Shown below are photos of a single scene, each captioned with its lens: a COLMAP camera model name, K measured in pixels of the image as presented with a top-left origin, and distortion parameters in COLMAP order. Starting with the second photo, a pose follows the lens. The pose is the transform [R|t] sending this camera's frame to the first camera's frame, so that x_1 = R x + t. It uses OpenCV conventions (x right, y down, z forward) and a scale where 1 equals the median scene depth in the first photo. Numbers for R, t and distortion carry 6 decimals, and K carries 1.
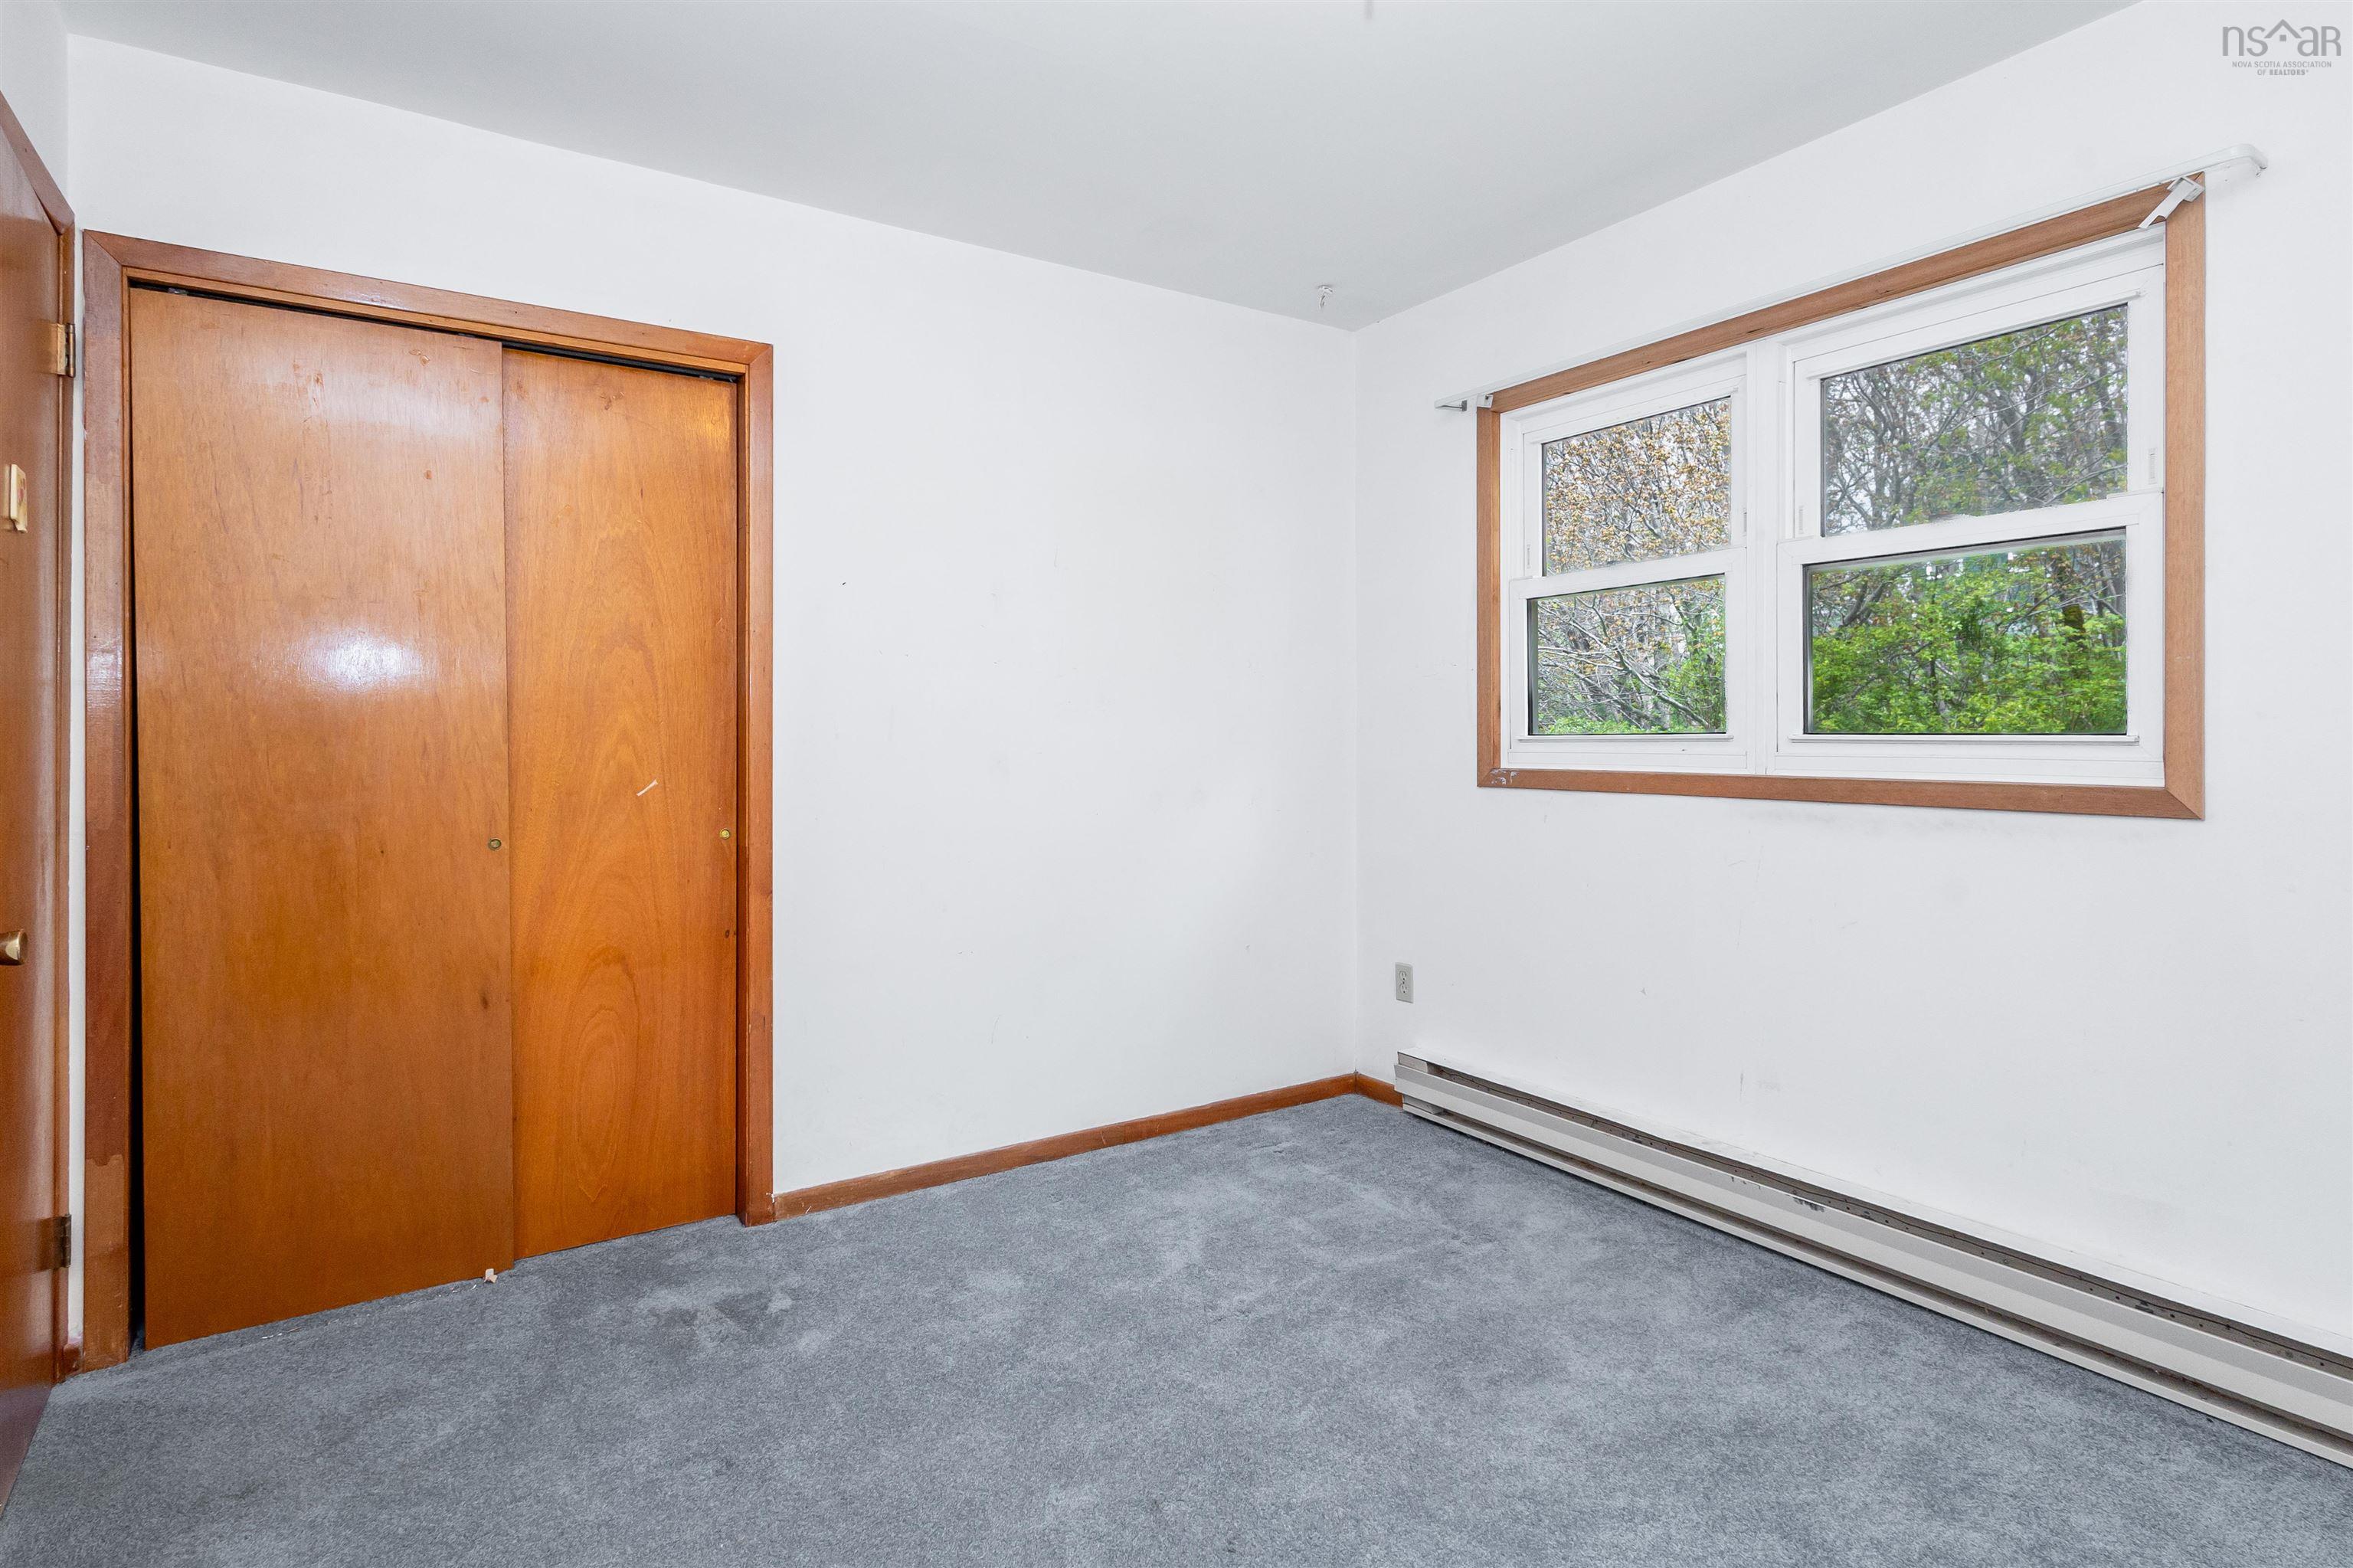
lens RADIAL K [[1231.5, 0, 1172.1], [0, 1231.5, 743.7], [0, 0, 1]] dist [-0.000596, -0.000214]
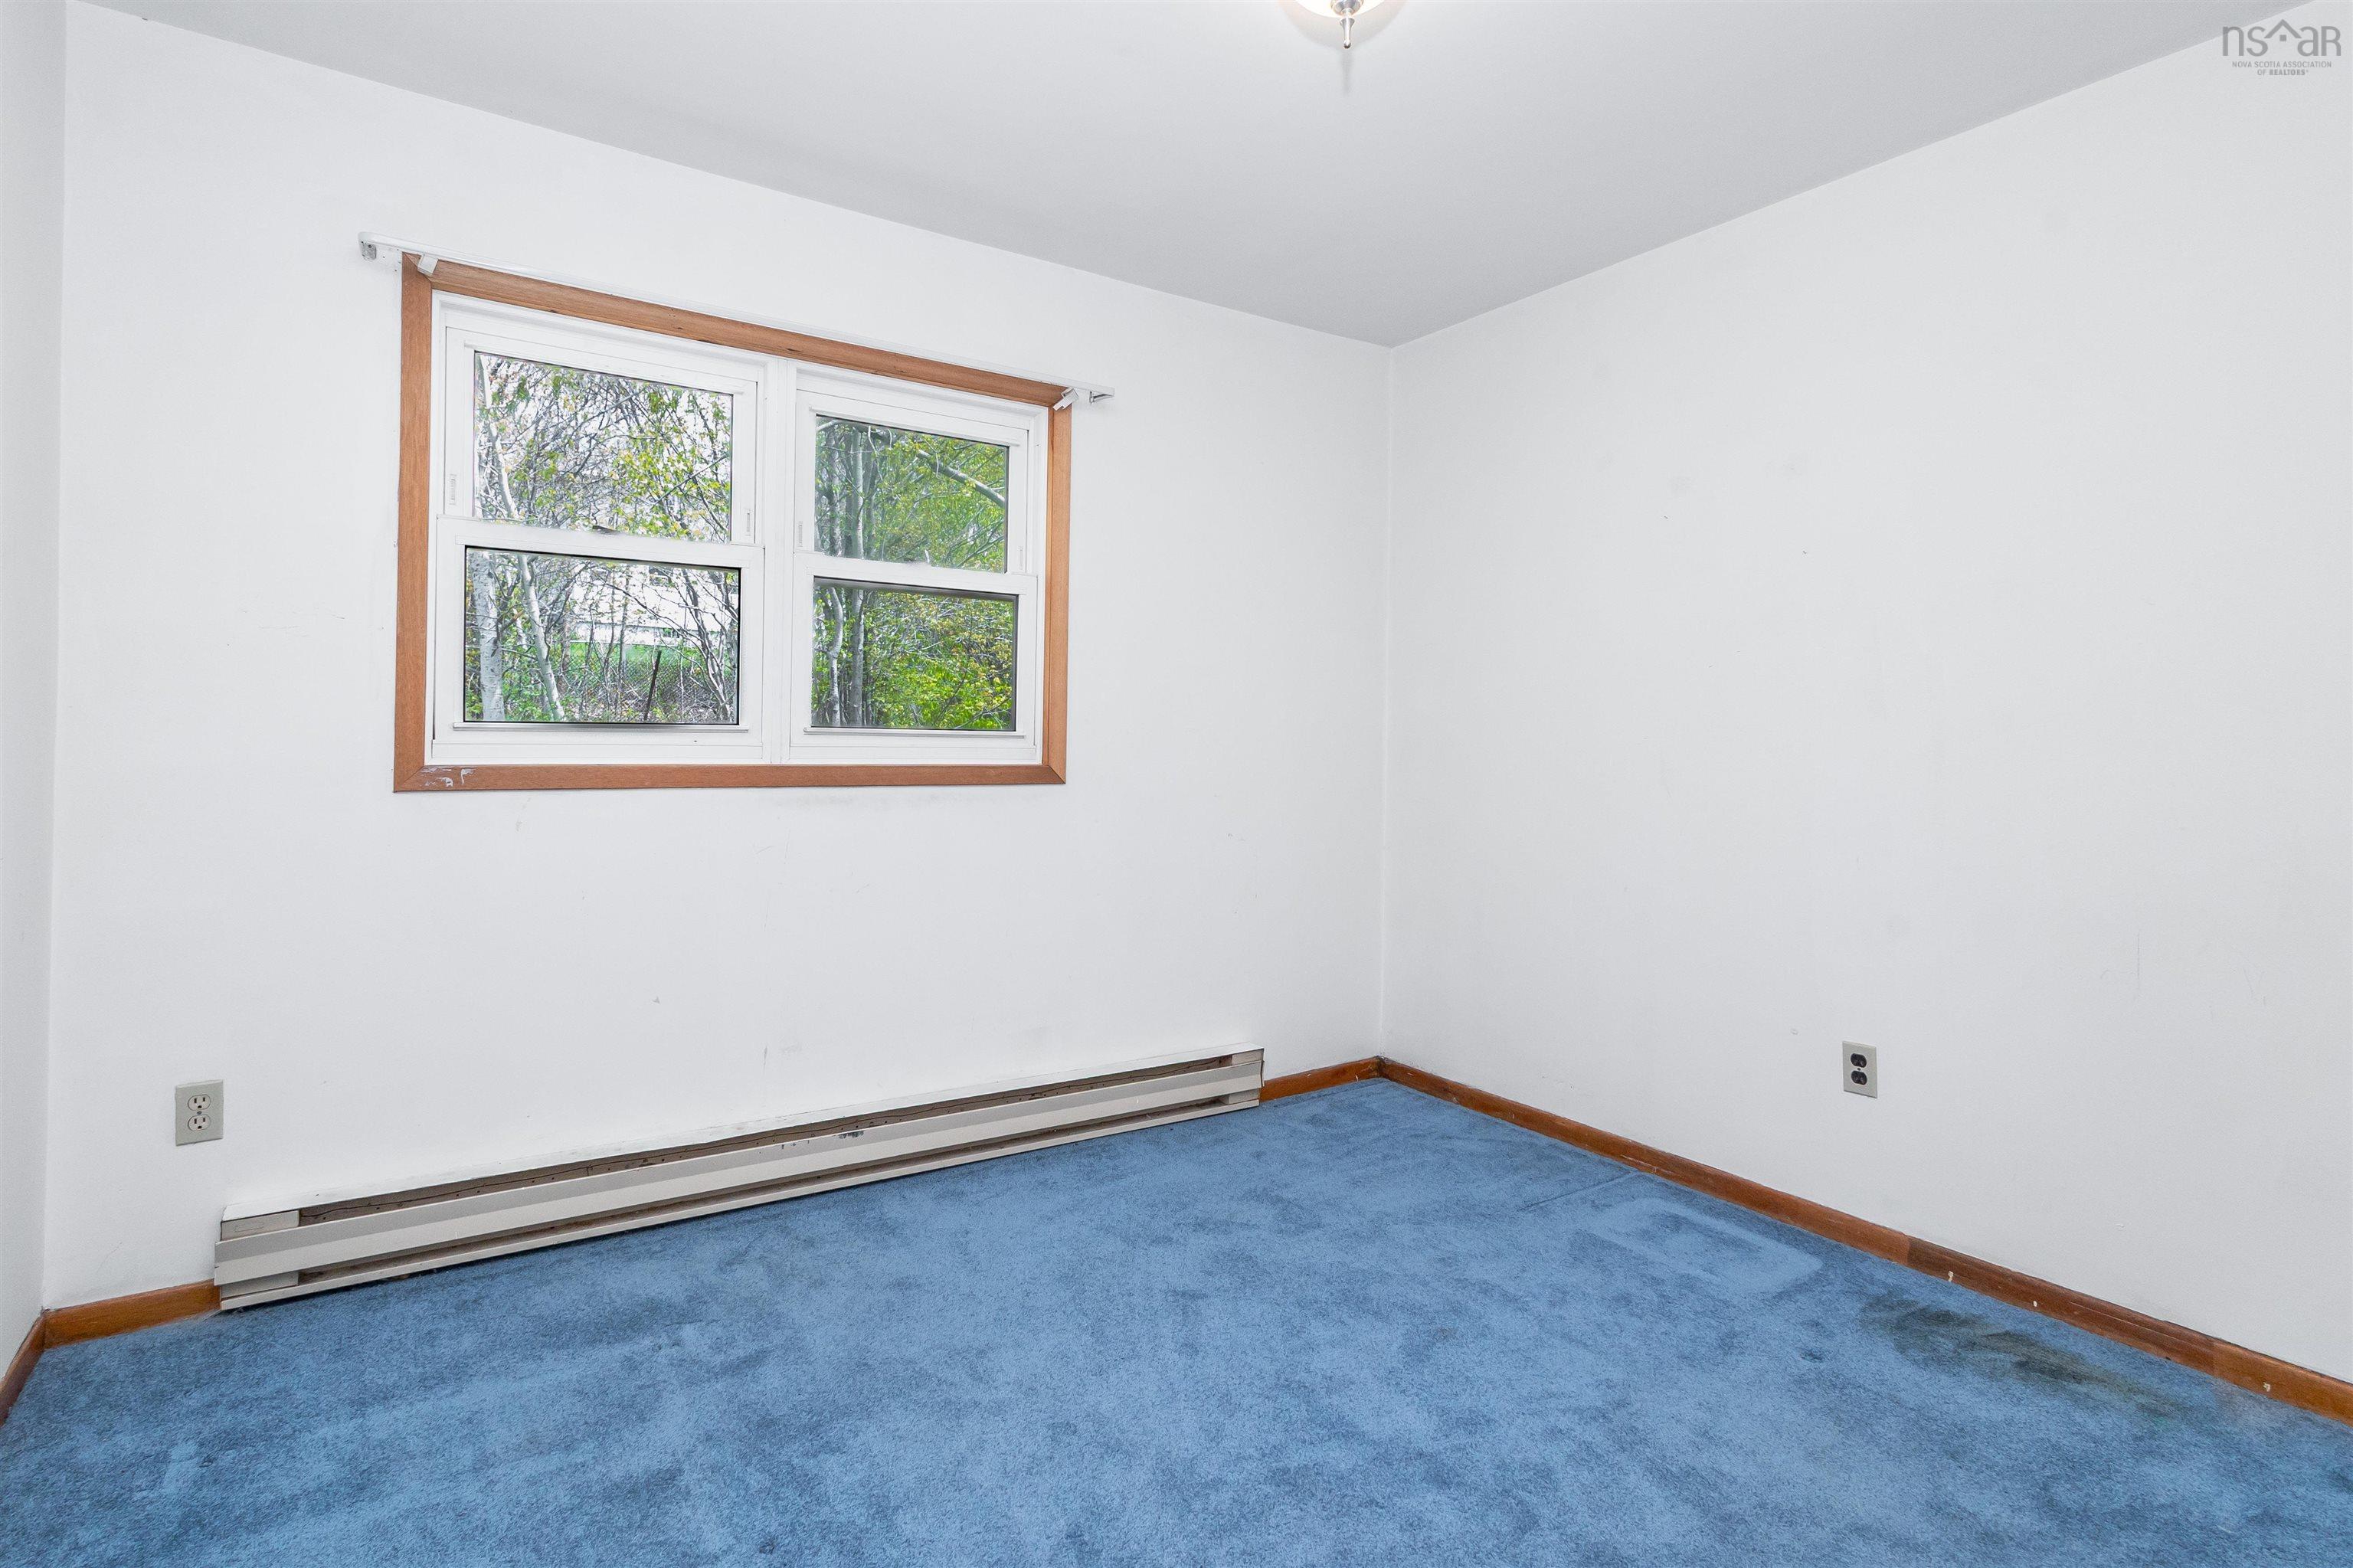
lens RADIAL K [[1148.1, 0, 1132.0], [0, 1148.1, 733.3], [0, 0, 1]] dist [-0.000531, 0.000229]
pose [[-0.006550, -0.003890, 0.999971, -0.507525], [-0.010798, 0.999934, 0.003819, -0.008358], [-0.999920, -0.010772, -0.006592, 0.677806]]
